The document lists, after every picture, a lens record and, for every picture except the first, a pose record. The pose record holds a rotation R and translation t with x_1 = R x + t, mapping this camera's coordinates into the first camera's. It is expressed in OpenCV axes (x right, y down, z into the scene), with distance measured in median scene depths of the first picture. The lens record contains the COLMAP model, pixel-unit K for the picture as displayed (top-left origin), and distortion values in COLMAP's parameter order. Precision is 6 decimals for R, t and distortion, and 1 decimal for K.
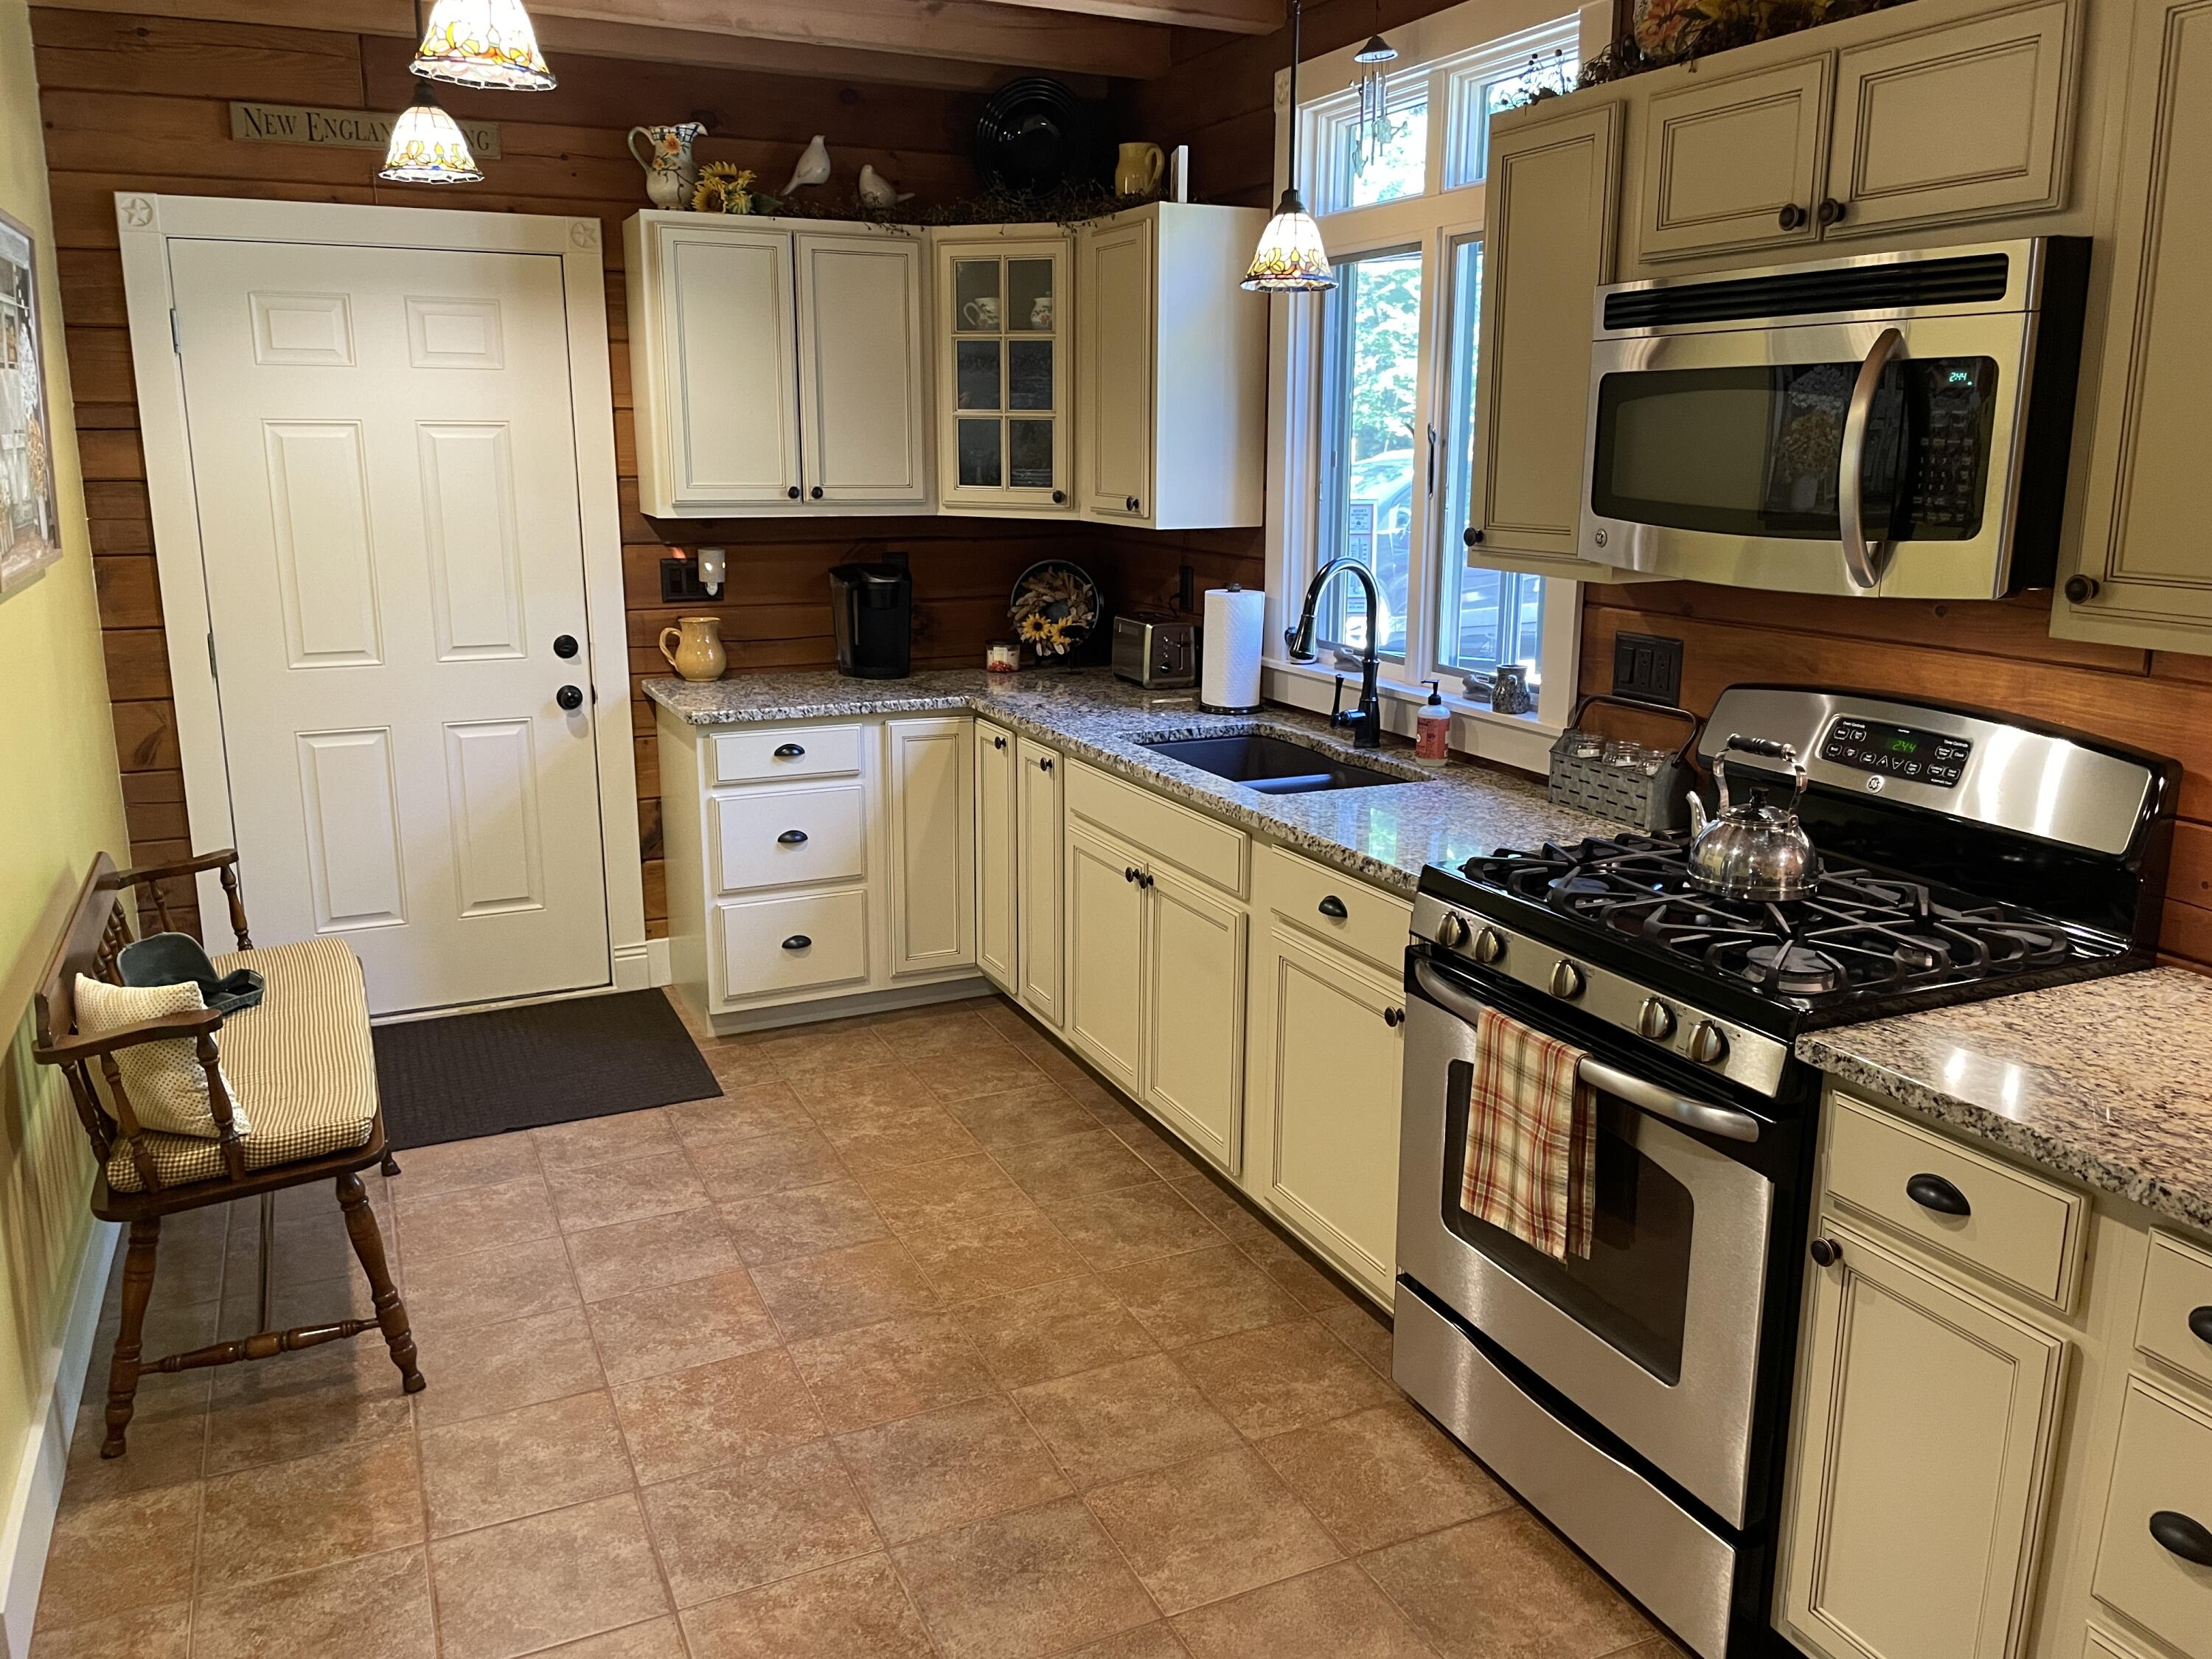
lens RADIAL K [[1680.8, 0, 1110.0], [0, 1680.8, 799.4], [0, 0, 1]] dist [0.066244, -0.071054]
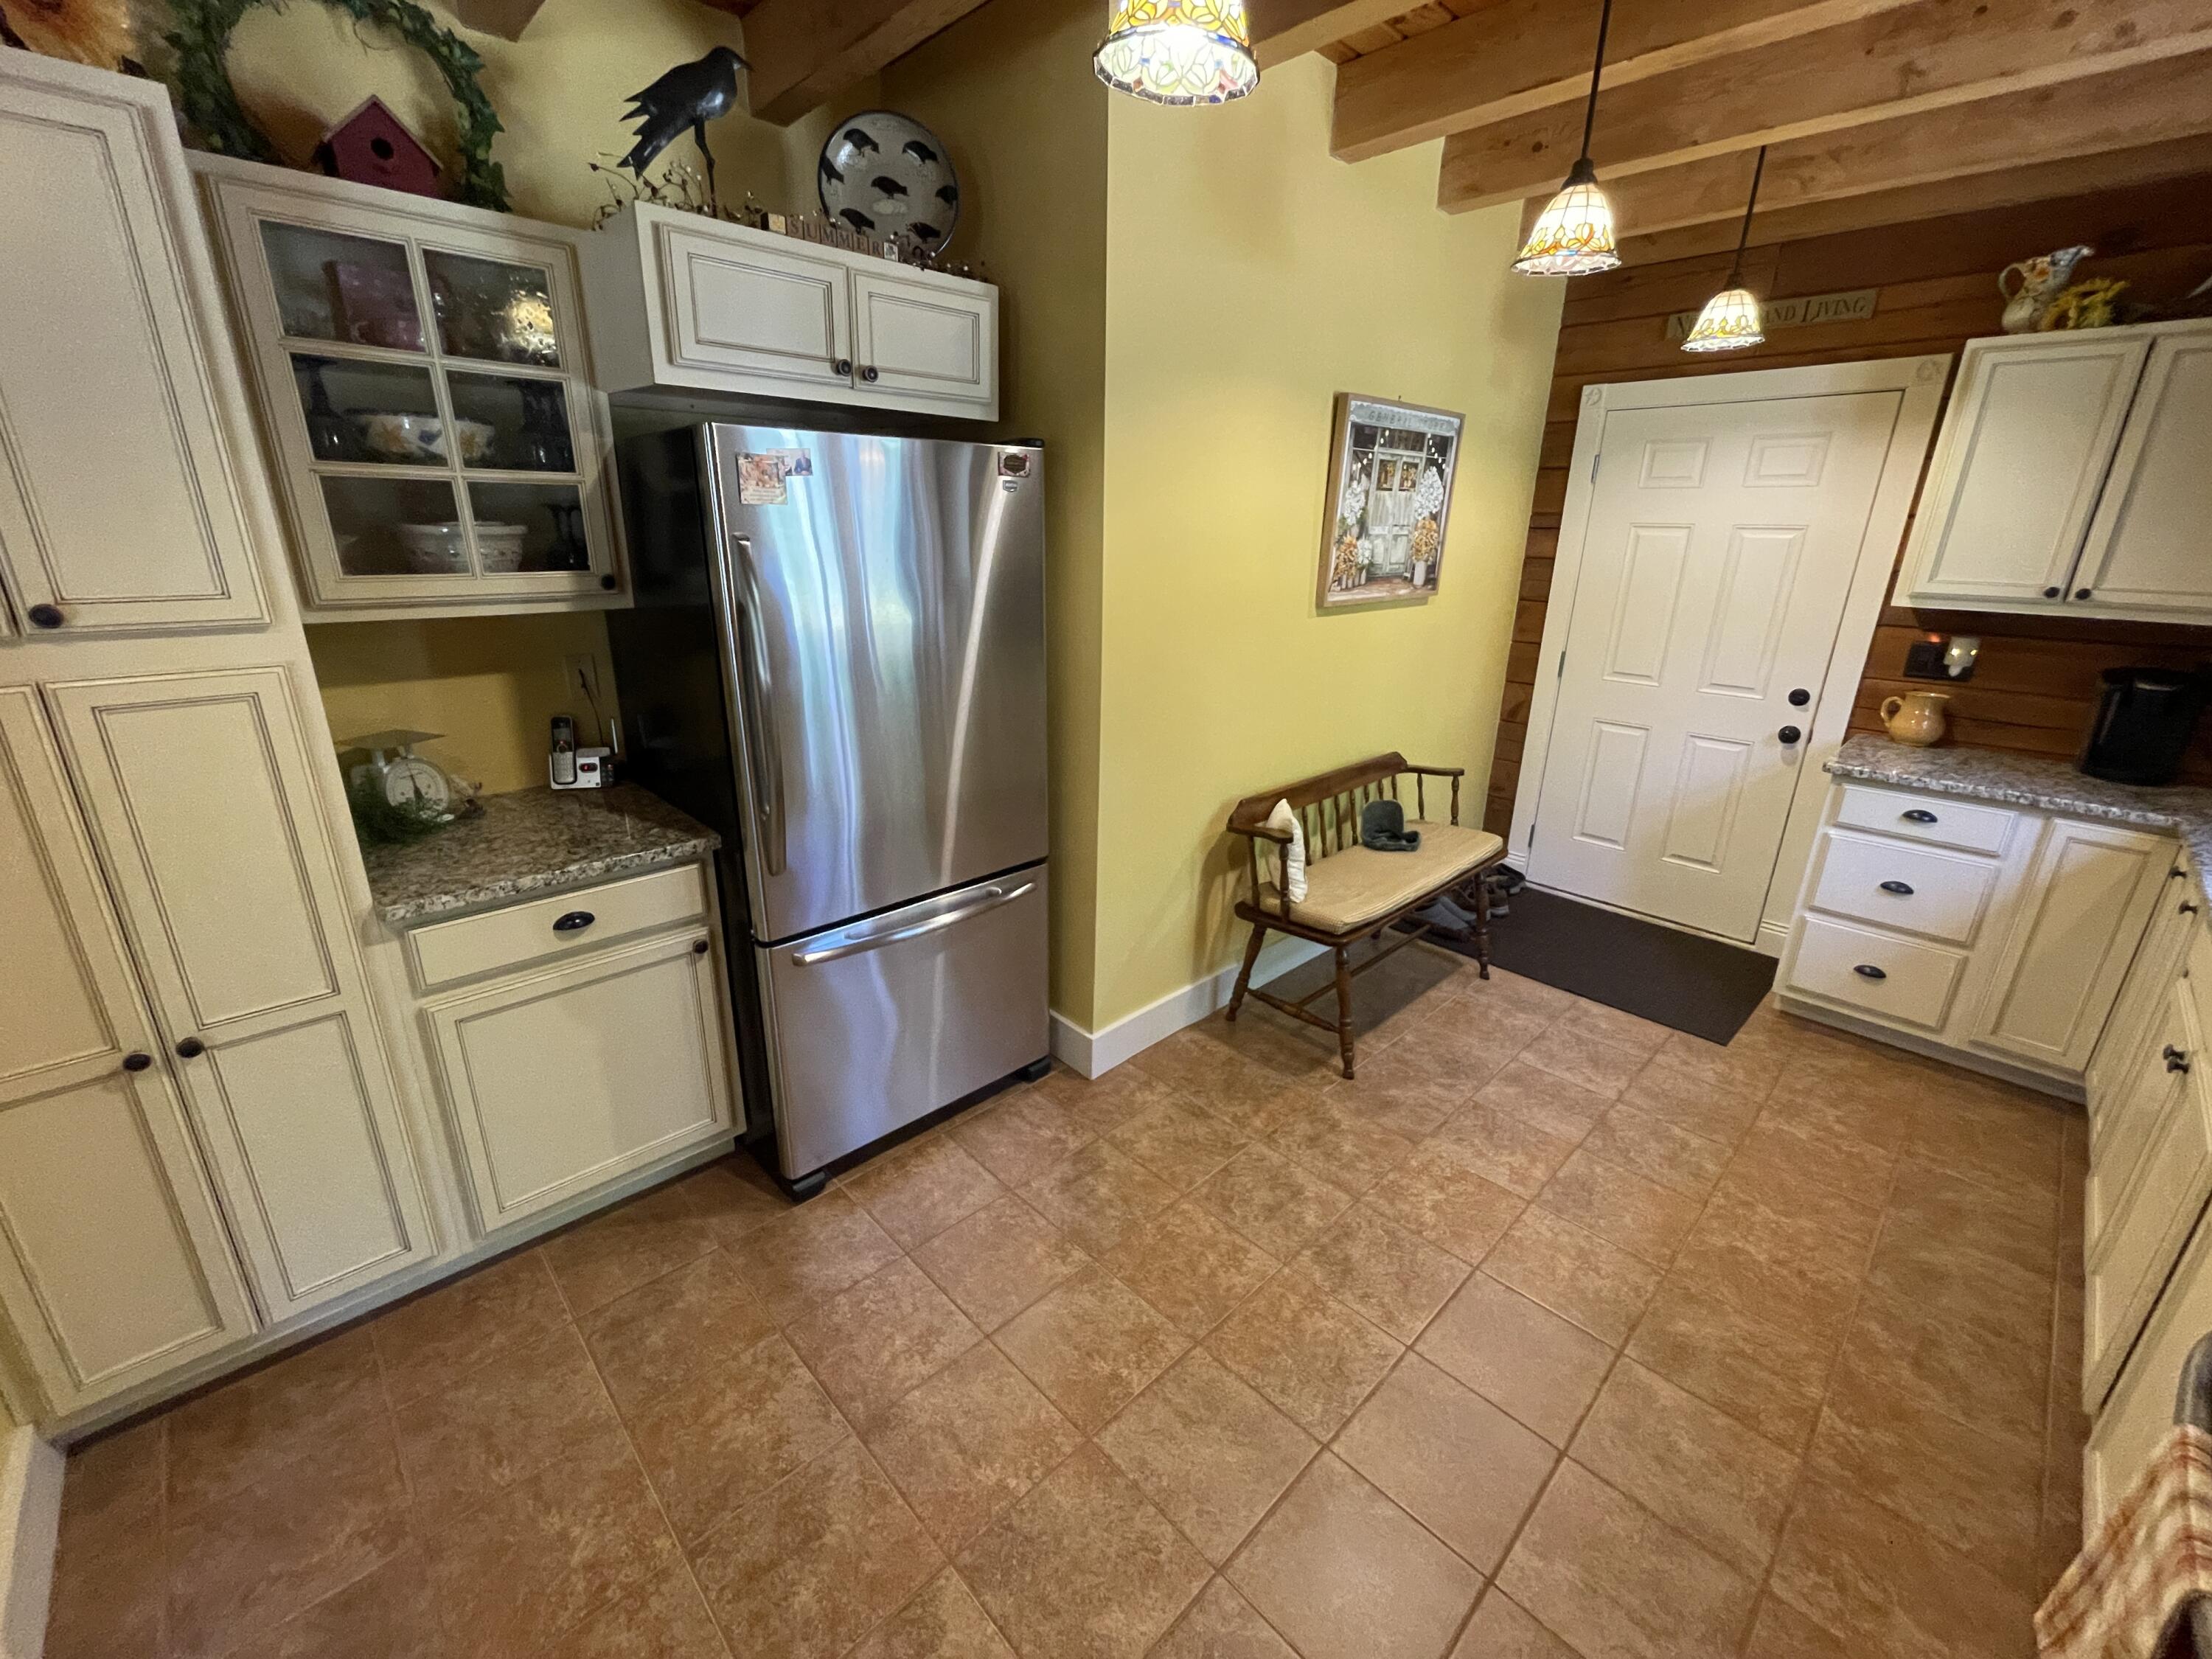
lens RADIAL K [[903.7, 0, 1098.7], [0, 903.7, 819.5], [0, 0, 1]] dist [-0.002768, 0.000194]
pose [[0.323198, 0.298100, -0.898153, 0.180322], [-0.218451, 0.946958, 0.235690, -0.048472], [0.920773, 0.120028, 0.371175, 0.249844]]
